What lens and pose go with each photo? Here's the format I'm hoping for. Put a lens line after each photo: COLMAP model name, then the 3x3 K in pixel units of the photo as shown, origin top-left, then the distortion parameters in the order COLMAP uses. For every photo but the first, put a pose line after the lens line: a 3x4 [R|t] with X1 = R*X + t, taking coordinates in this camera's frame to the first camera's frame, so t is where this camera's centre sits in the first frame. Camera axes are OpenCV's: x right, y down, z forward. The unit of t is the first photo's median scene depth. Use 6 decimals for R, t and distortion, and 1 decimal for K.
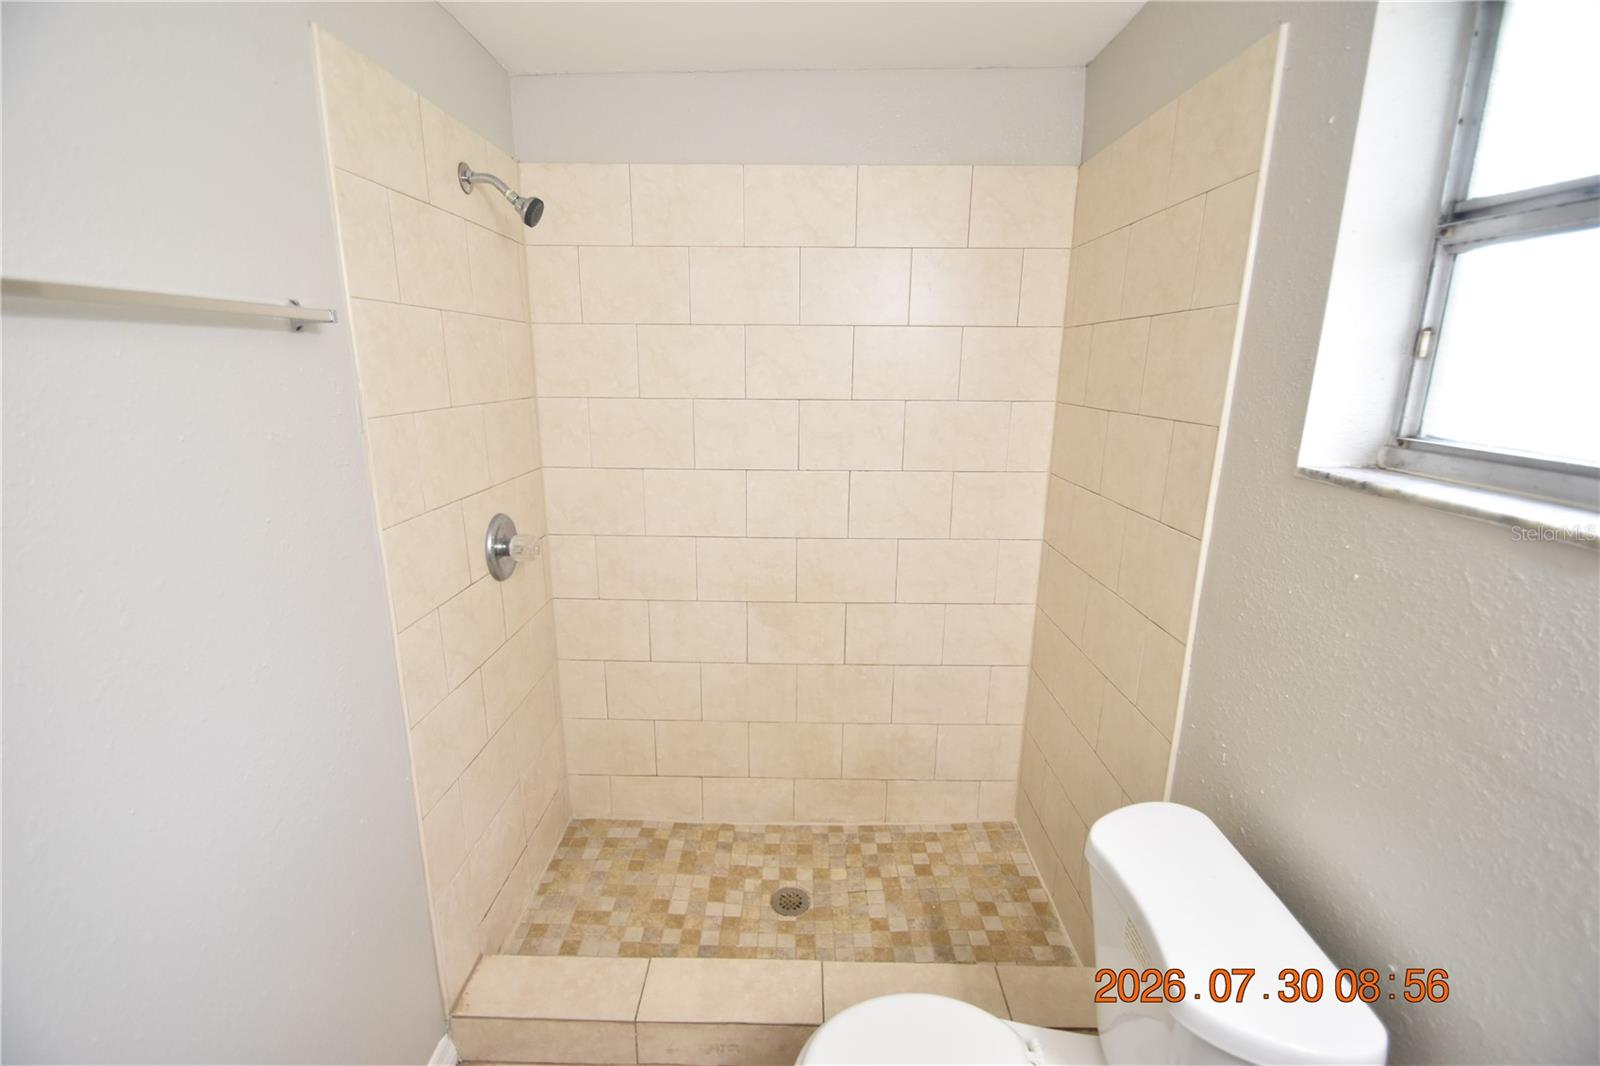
lens RADIAL K [[699.2, 0, 791.5], [0, 699.2, 543.6], [0, 0, 1]] dist [0.016838, -0.018008]
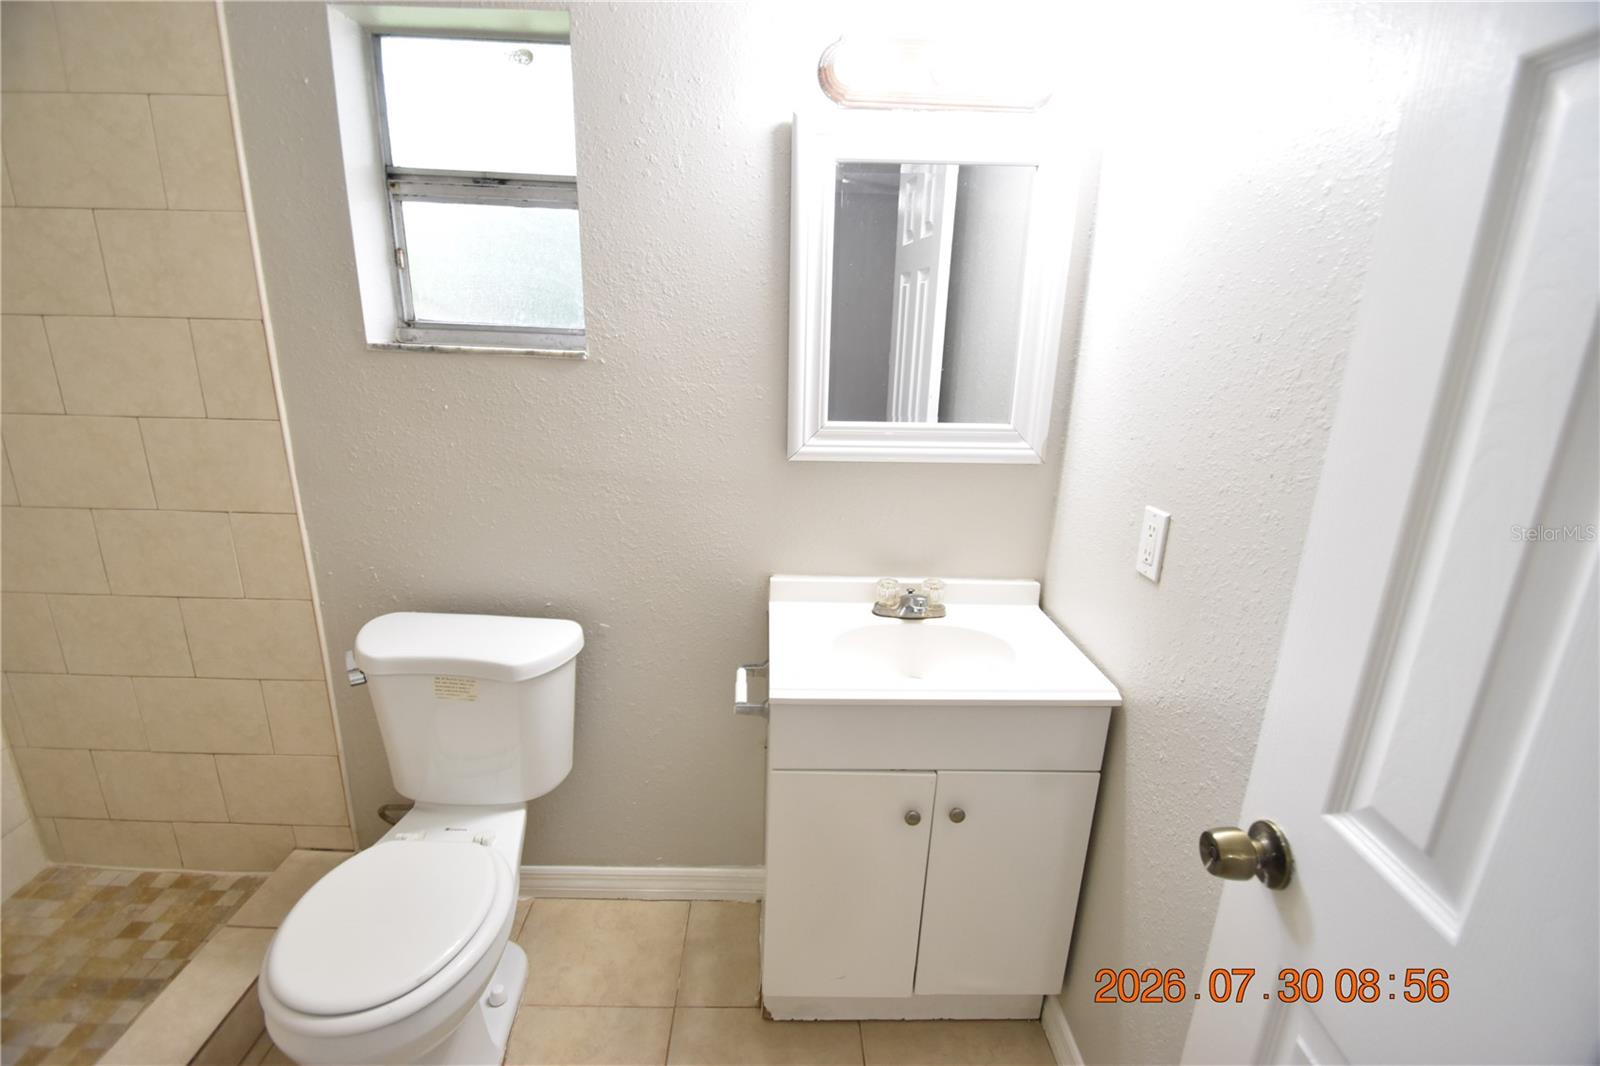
lens RADIAL K [[699.2, 0, 791.5], [0, 699.2, 543.6], [0, 0, 1]] dist [0.016838, -0.018008]
pose [[-0.029530, -0.297518, 0.954259, -0.575958], [0.214696, 0.930506, 0.296756, 0.021095], [-0.976234, 0.213639, 0.036398, 0.156205]]
